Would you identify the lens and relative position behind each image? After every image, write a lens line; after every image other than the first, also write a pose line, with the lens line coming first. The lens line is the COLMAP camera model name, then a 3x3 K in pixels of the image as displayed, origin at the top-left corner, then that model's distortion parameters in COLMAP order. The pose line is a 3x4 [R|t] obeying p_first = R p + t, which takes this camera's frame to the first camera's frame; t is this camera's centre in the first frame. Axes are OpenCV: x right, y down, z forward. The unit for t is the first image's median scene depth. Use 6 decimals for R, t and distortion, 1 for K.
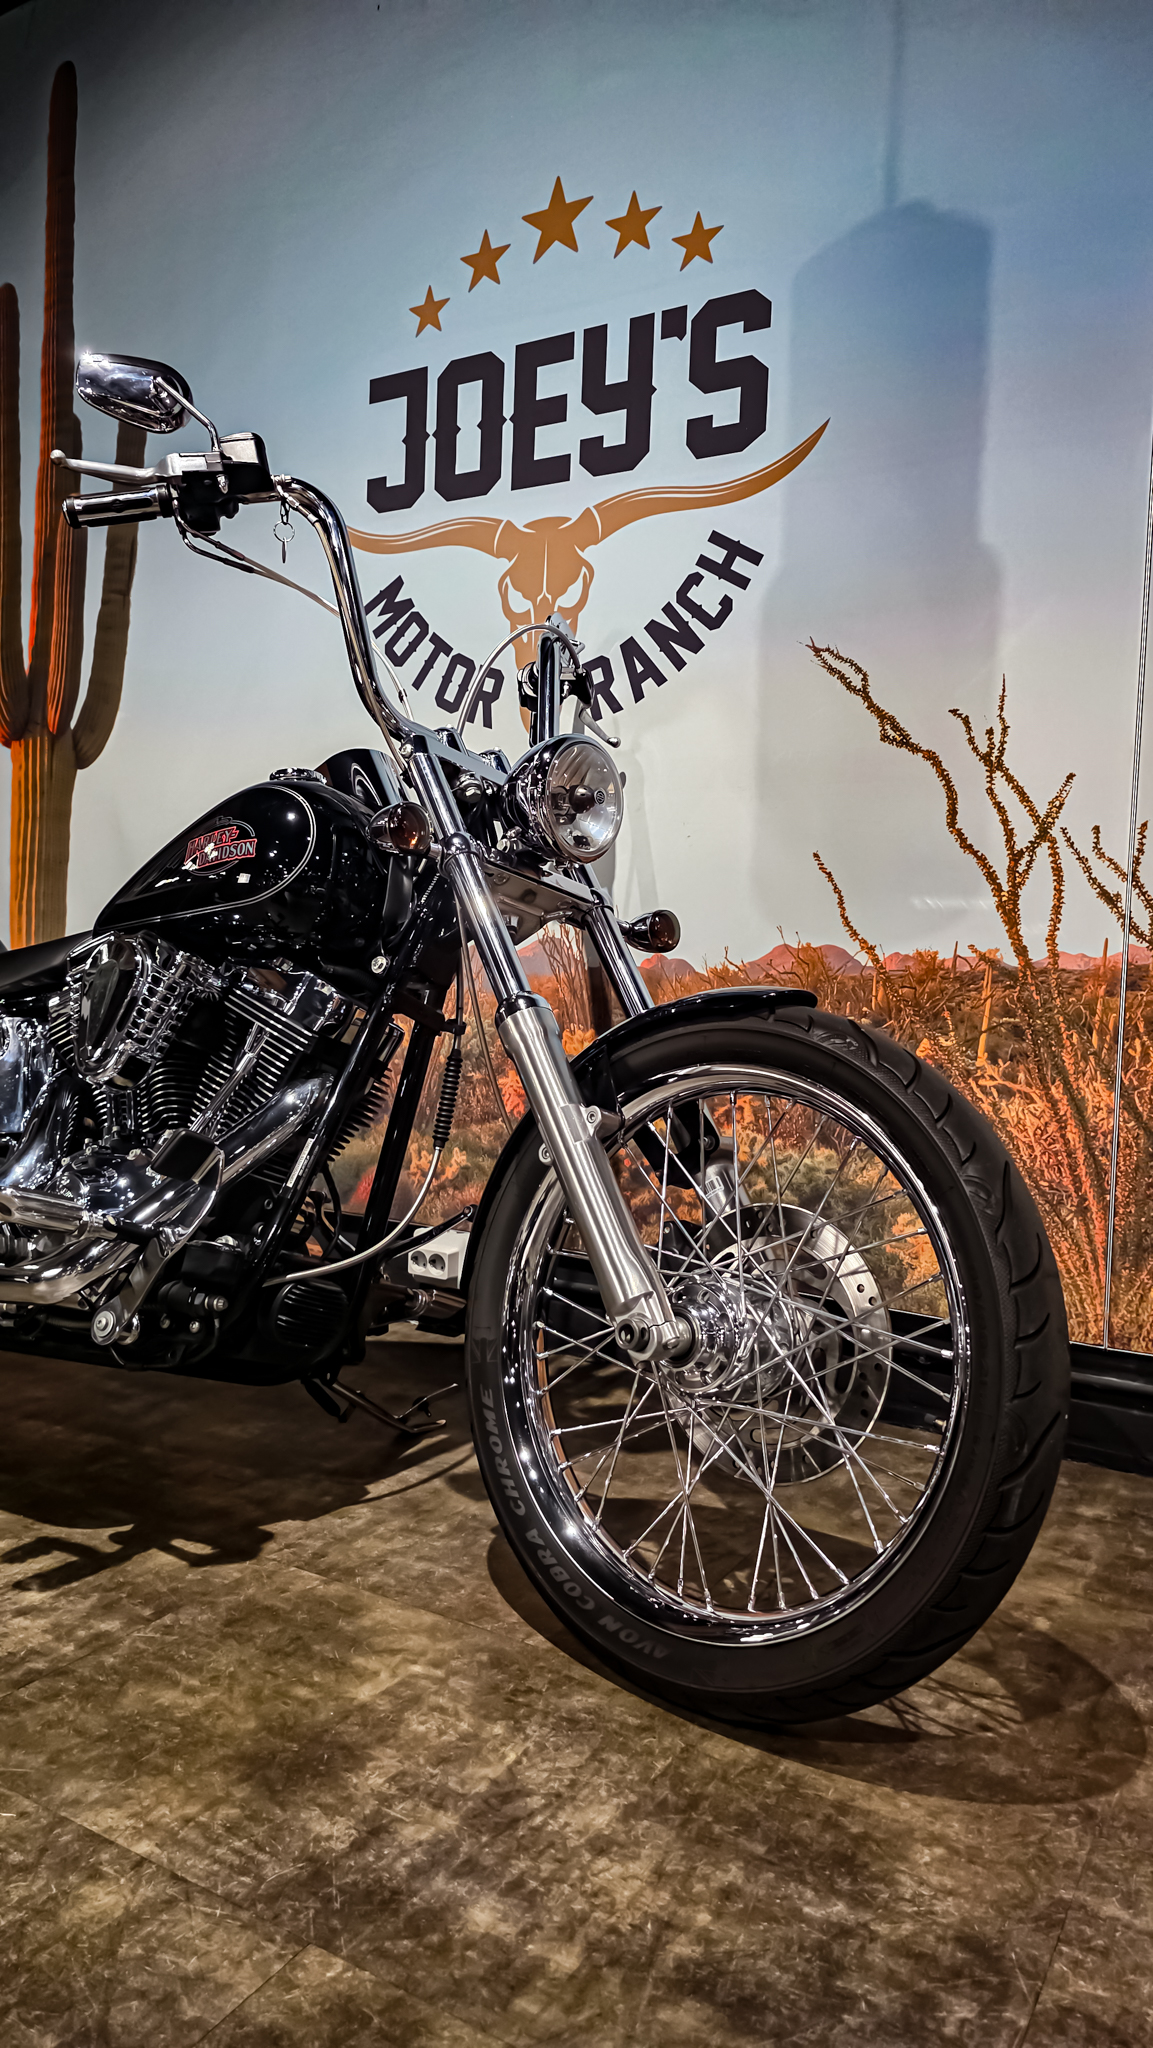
lens RADIAL K [[1374.0, 0, 567.4], [0, 1374.0, 1025.2], [0, 0, 1]] dist [0.063823, -0.060364]
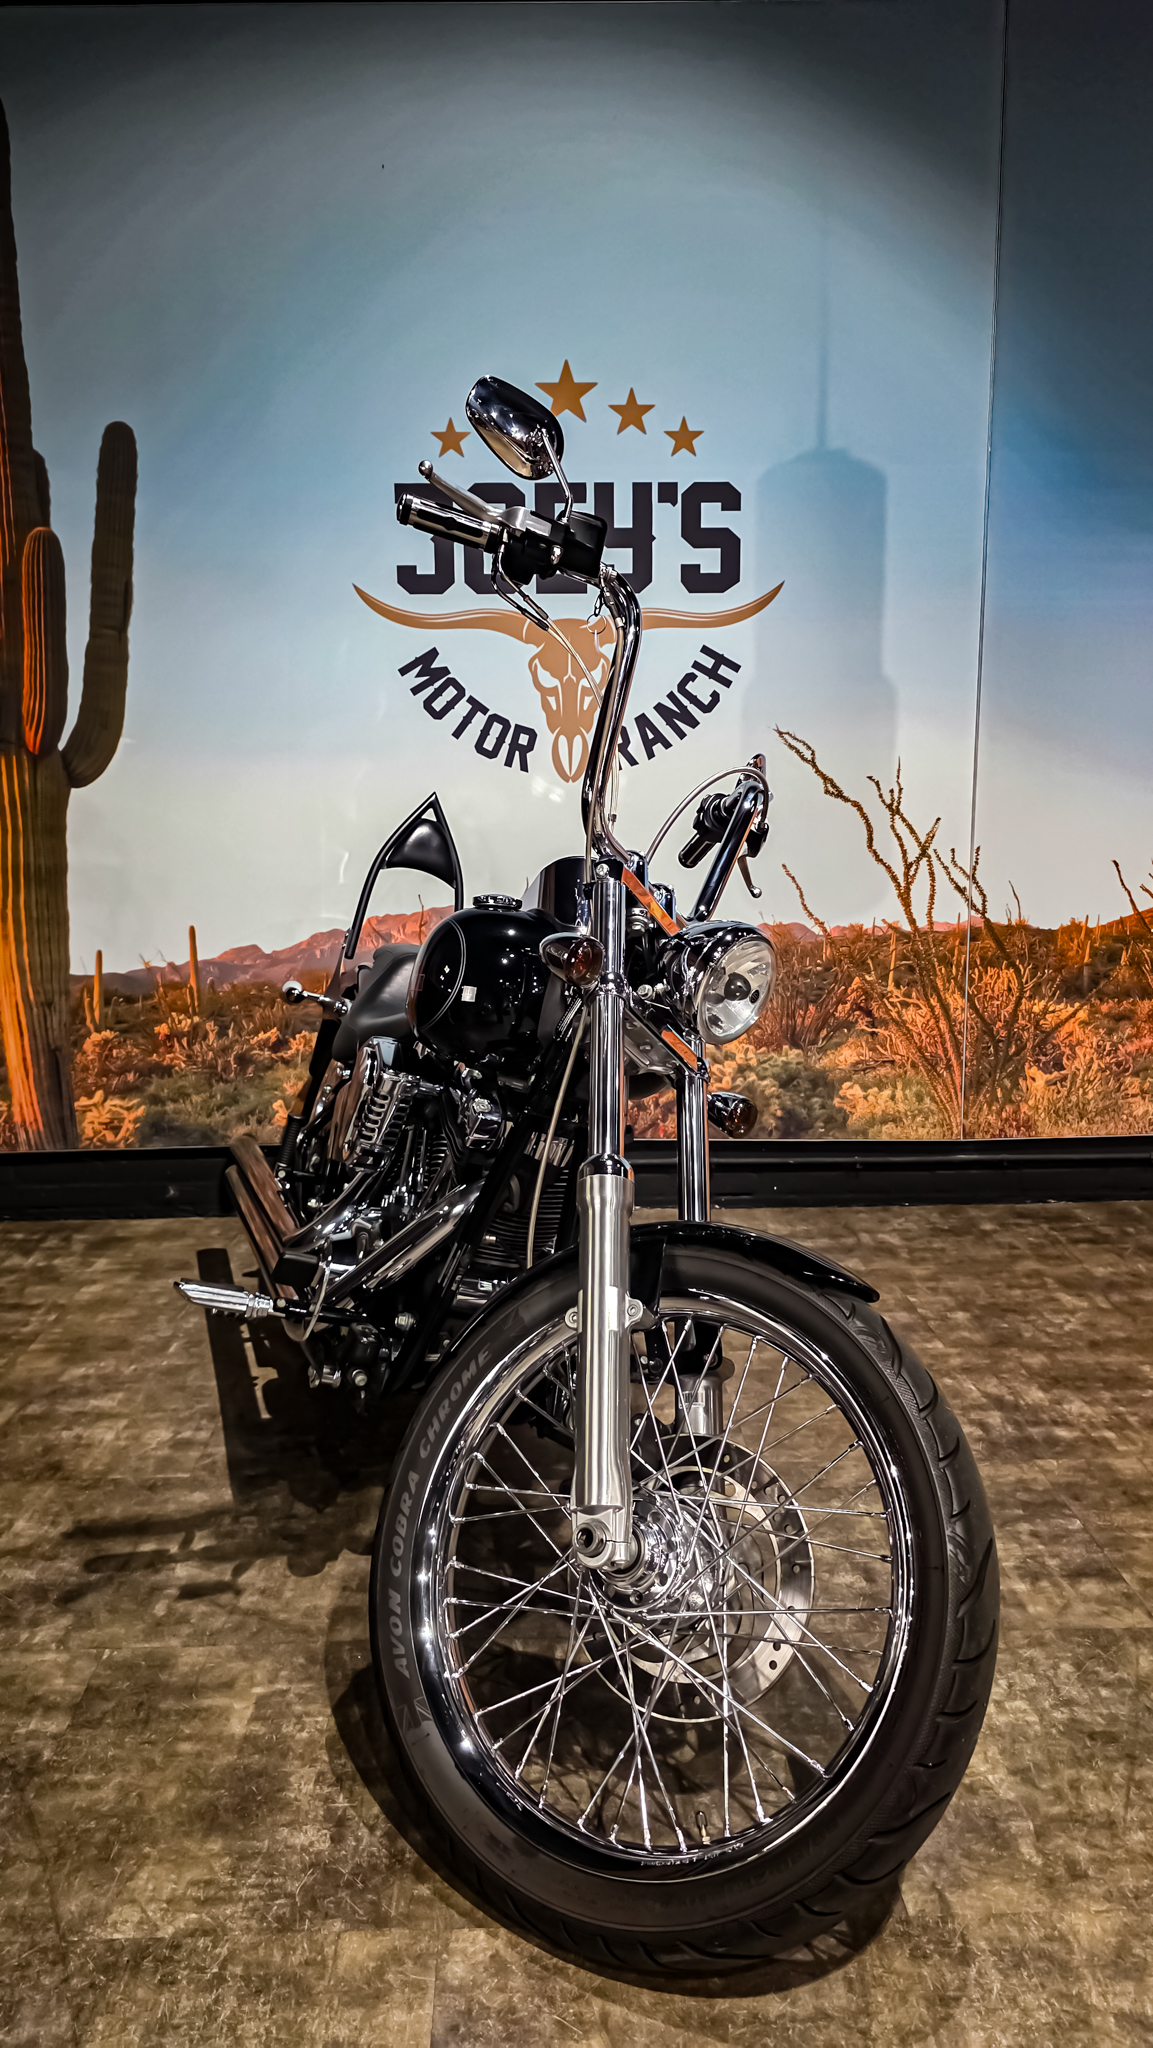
lens RADIAL K [[1374.0, 0, 551.4], [0, 1374.0, 1018.5], [0, 0, 1]] dist [0.063823, -0.060364]
pose [[0.848200, -0.130581, 0.513328, -0.885370], [0.064501, 0.987387, 0.144593, -0.198948], [-0.525734, -0.089533, 0.845924, -0.201960]]
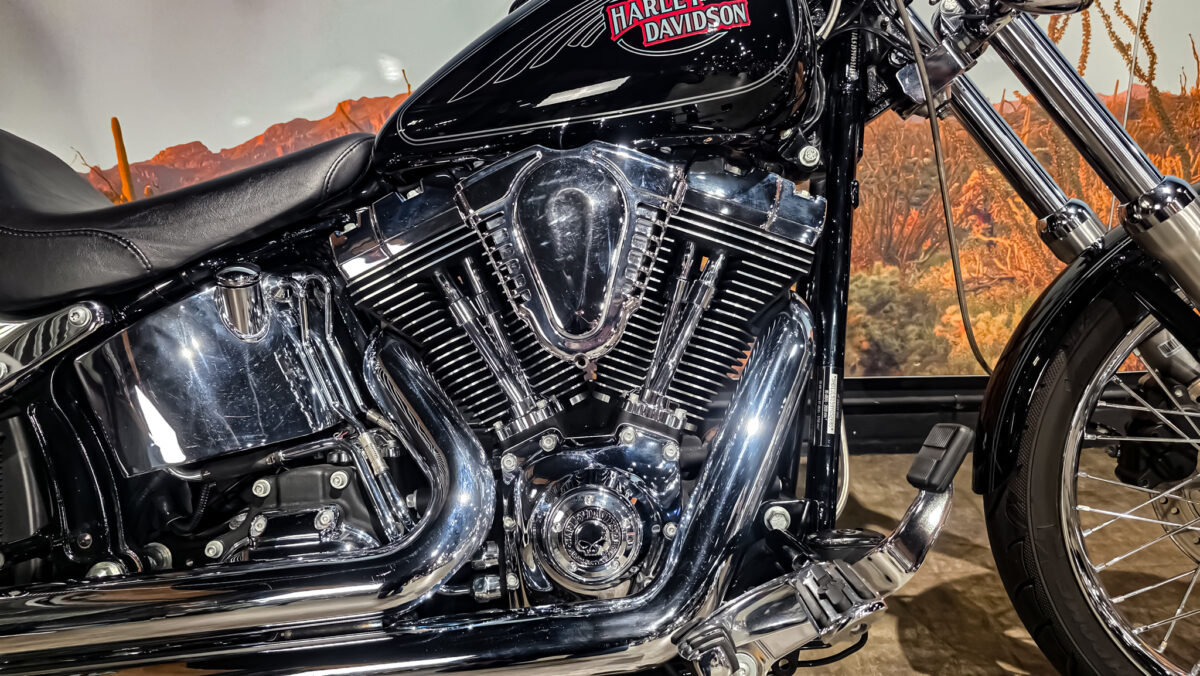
lens RADIAL K [[805.0, 0, 597.4], [0, 805.0, 340.7], [0, 0, 1]] dist [0.063823, -0.060364]
pose [[0.855731, -0.204206, 0.475421, -0.421622], [0.083850, 0.961411, 0.262026, -0.064030], [-0.510582, -0.184360, 0.839832, 0.506474]]
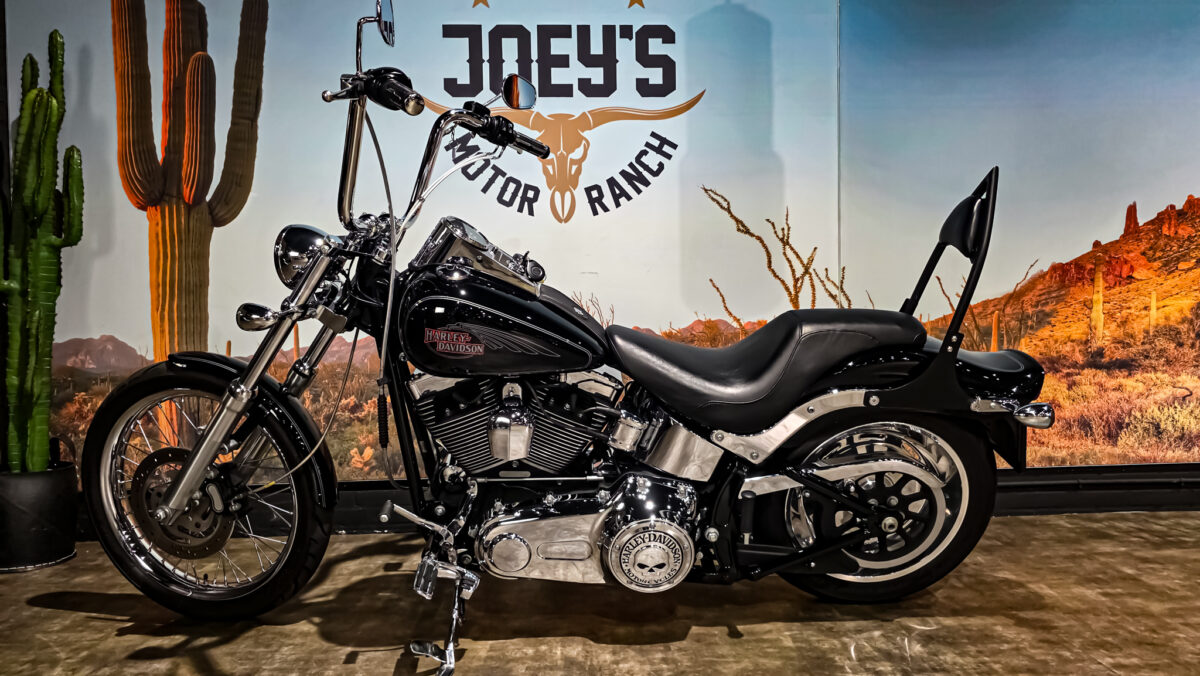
lens RADIAL K [[805.0, 0, 601.7], [0, 805.0, 342.2], [0, 0, 1]] dist [0.063823, -0.060364]
pose [[0.838071, -0.061946, 0.542032, -0.708054], [0.069177, 0.997580, 0.007049, -0.044197], [-0.541157, 0.031588, 0.840328, -0.012290]]
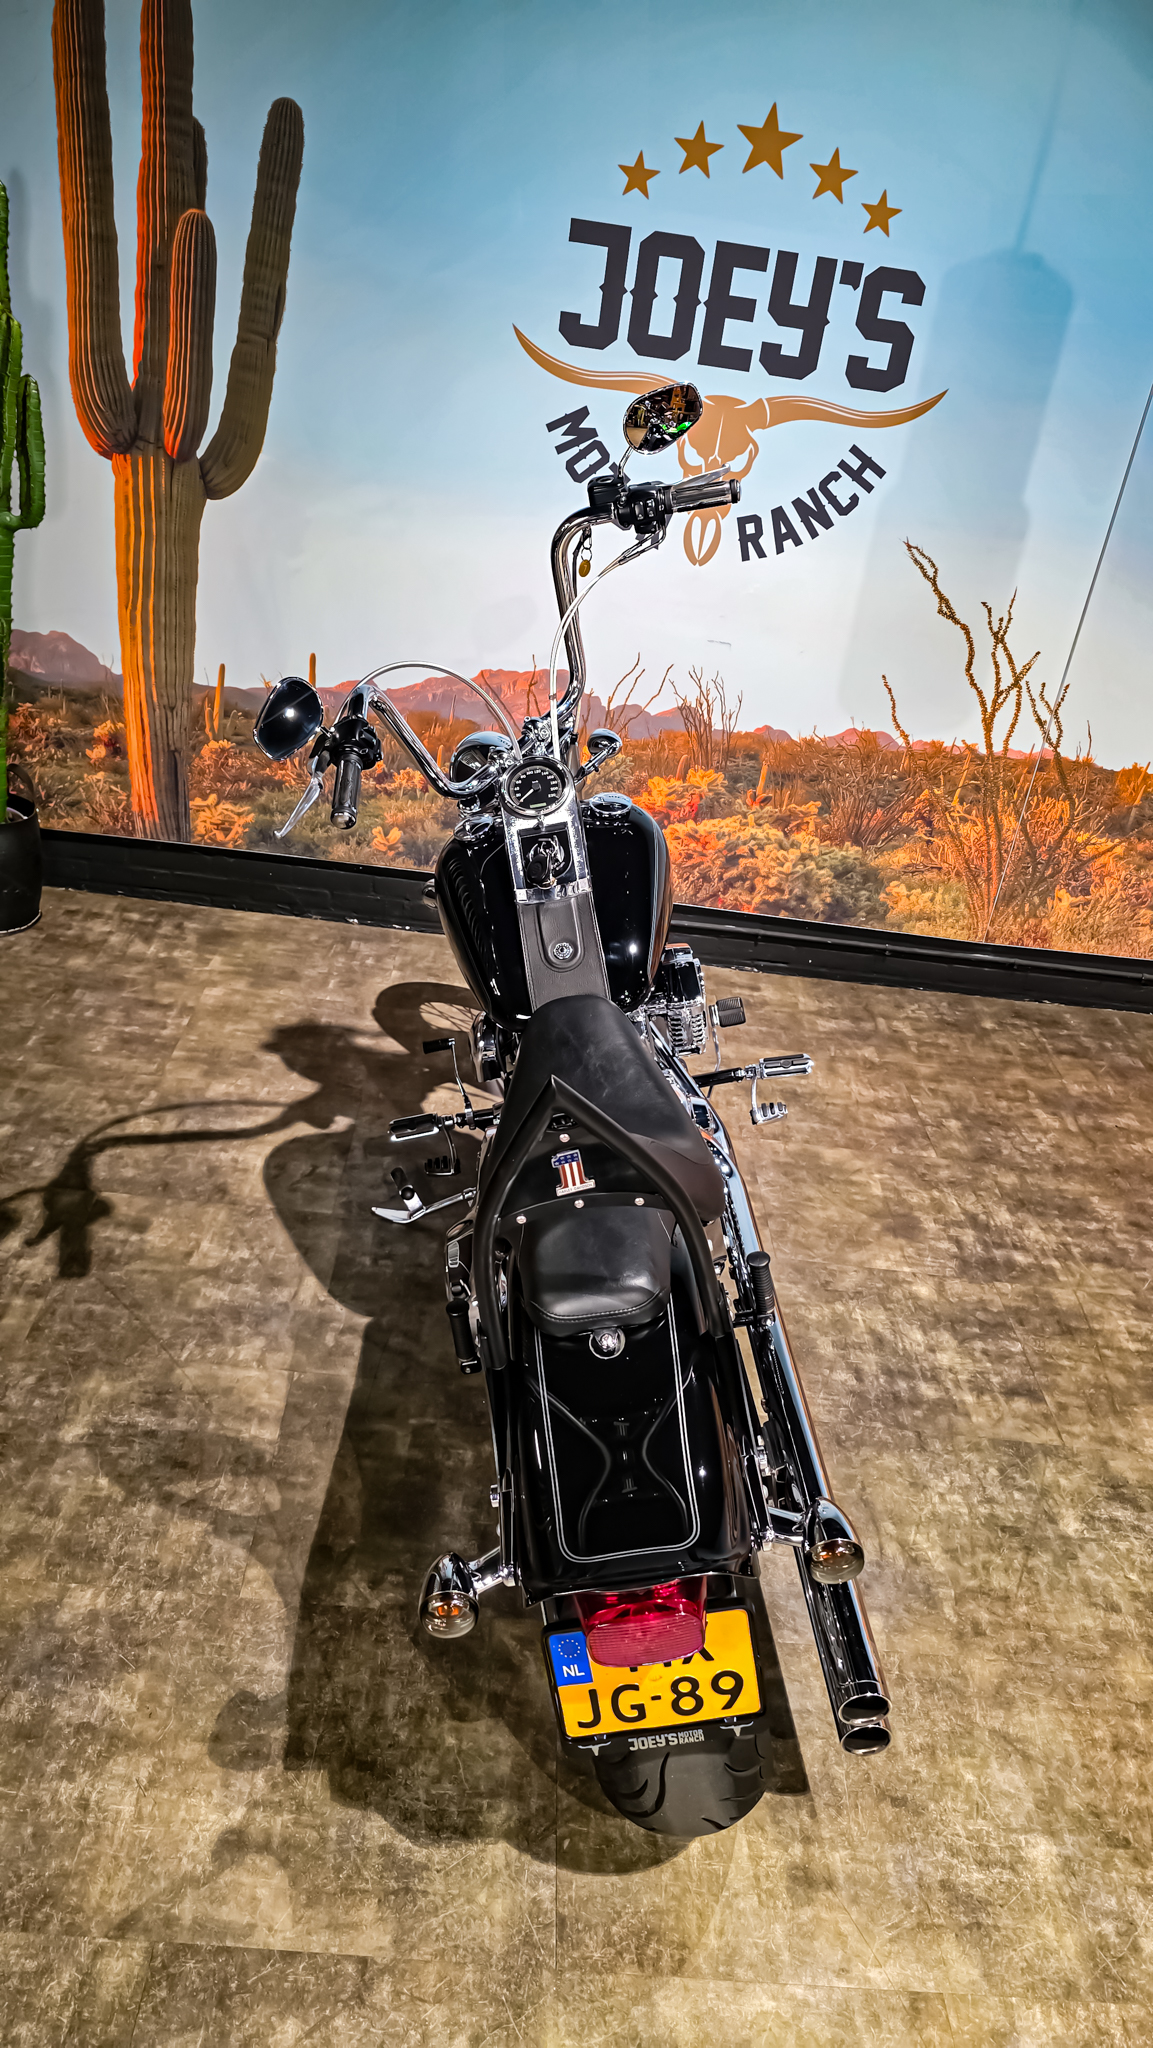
lens RADIAL K [[1374.0, 0, 569.3], [0, 1374.0, 1024.6], [0, 0, 1]] dist [0.063823, -0.060364]
pose [[0.852717, -0.179660, 0.490507, -1.037509], [-0.077365, 0.885205, 0.458722, -0.491837], [-0.516613, -0.429108, 0.740930, -0.204602]]
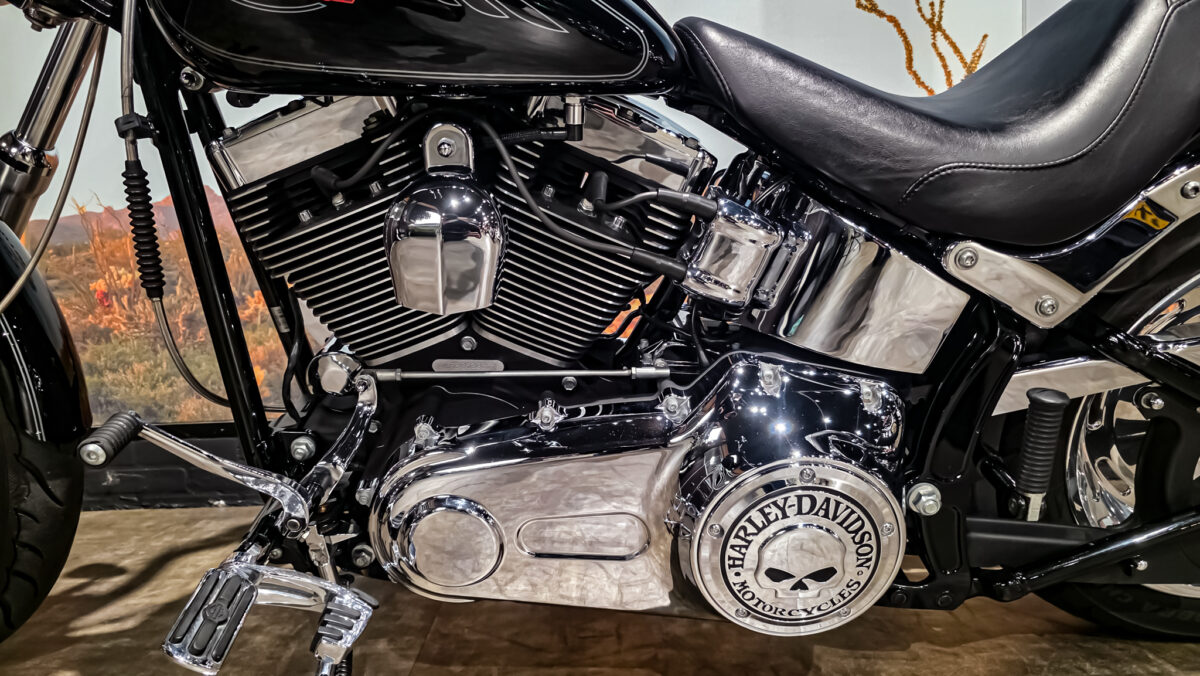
lens RADIAL K [[805.0, 0, 592.7], [0, 805.0, 348.3], [0, 0, 1]] dist [0.063823, -0.060364]
pose [[0.844872, -0.086569, 0.527918, -0.464370], [0.076398, 0.996230, 0.041098, 0.084140], [-0.529485, 0.005609, 0.848301, 0.438095]]
